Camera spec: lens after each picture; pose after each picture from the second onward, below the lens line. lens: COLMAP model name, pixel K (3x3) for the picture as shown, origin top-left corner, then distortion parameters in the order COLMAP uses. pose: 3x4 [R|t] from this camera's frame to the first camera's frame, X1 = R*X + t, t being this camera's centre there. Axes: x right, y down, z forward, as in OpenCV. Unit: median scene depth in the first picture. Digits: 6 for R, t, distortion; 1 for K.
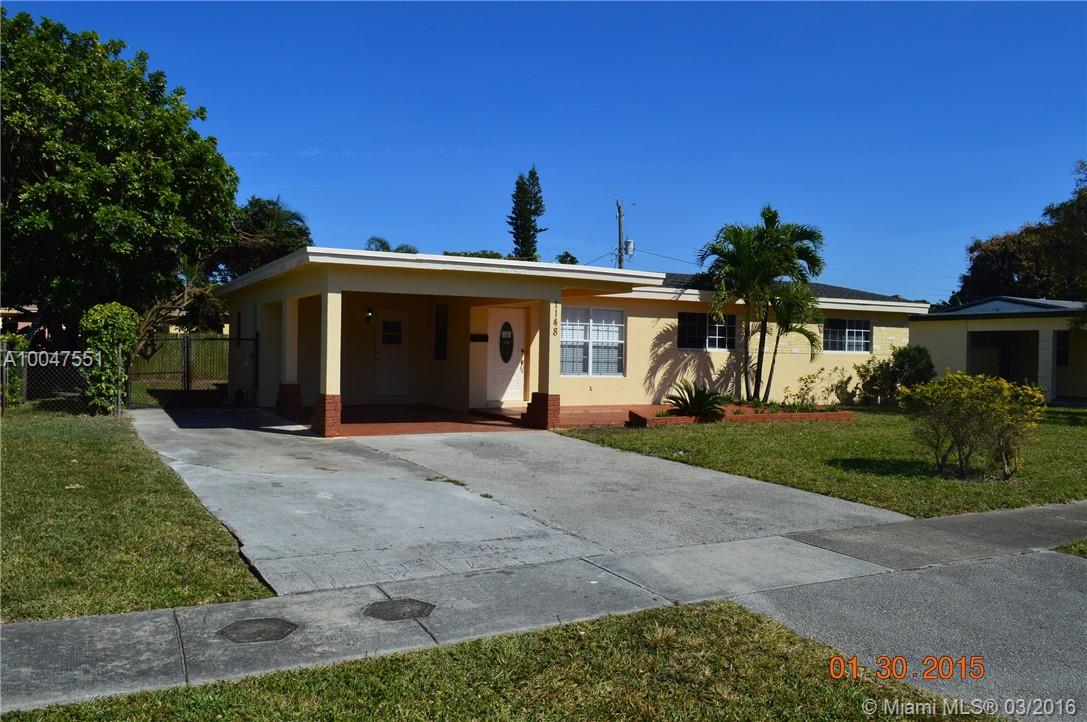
lens RADIAL K [[858.0, 0, 553.5], [0, 858.0, 361.6], [0, 0, 1]] dist [-0.015577, 0.011733]
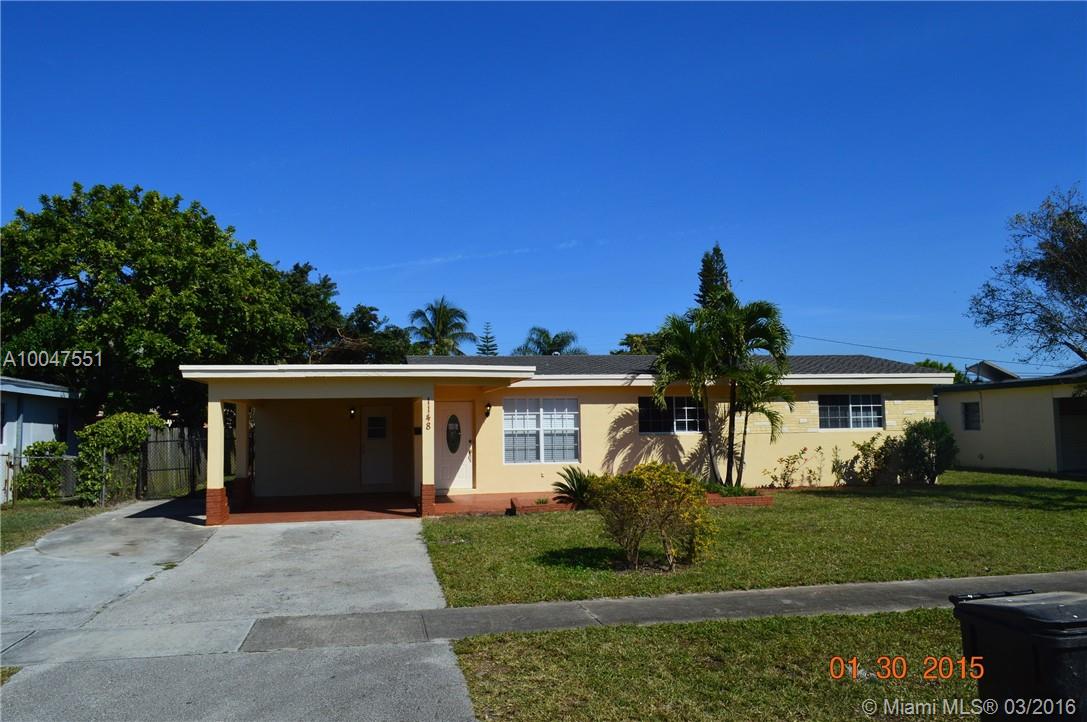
lens RADIAL K [[858.0, 0, 549.2], [0, 858.0, 364.4], [0, 0, 1]] dist [-0.015577, 0.011733]
pose [[0.957462, -0.054525, -0.283360, 0.337803], [0.029620, 0.995369, -0.091448, -0.006479], [0.287034, 0.079165, 0.954644, 0.001632]]
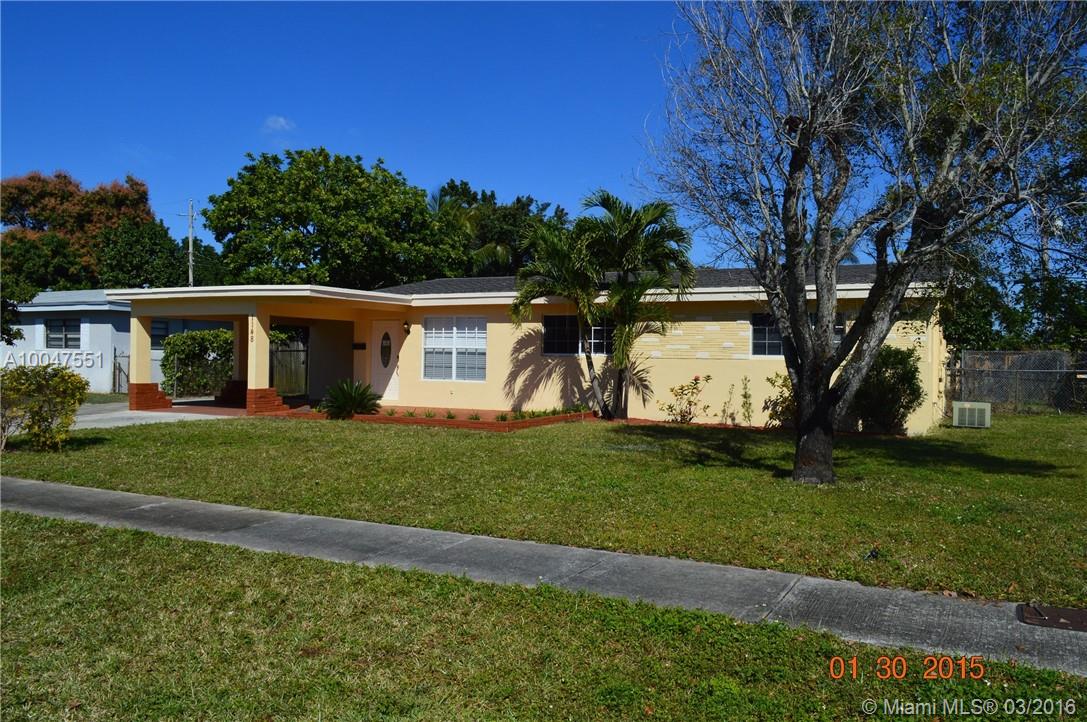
lens RADIAL K [[858.0, 0, 541.3], [0, 858.0, 363.6], [0, 0, 1]] dist [-0.015577, 0.011733]
pose [[0.579388, -0.004425, -0.815040, 0.933723], [-0.014892, 0.999761, -0.016014, 0.011034], [0.814916, 0.021416, 0.579183, 0.454038]]
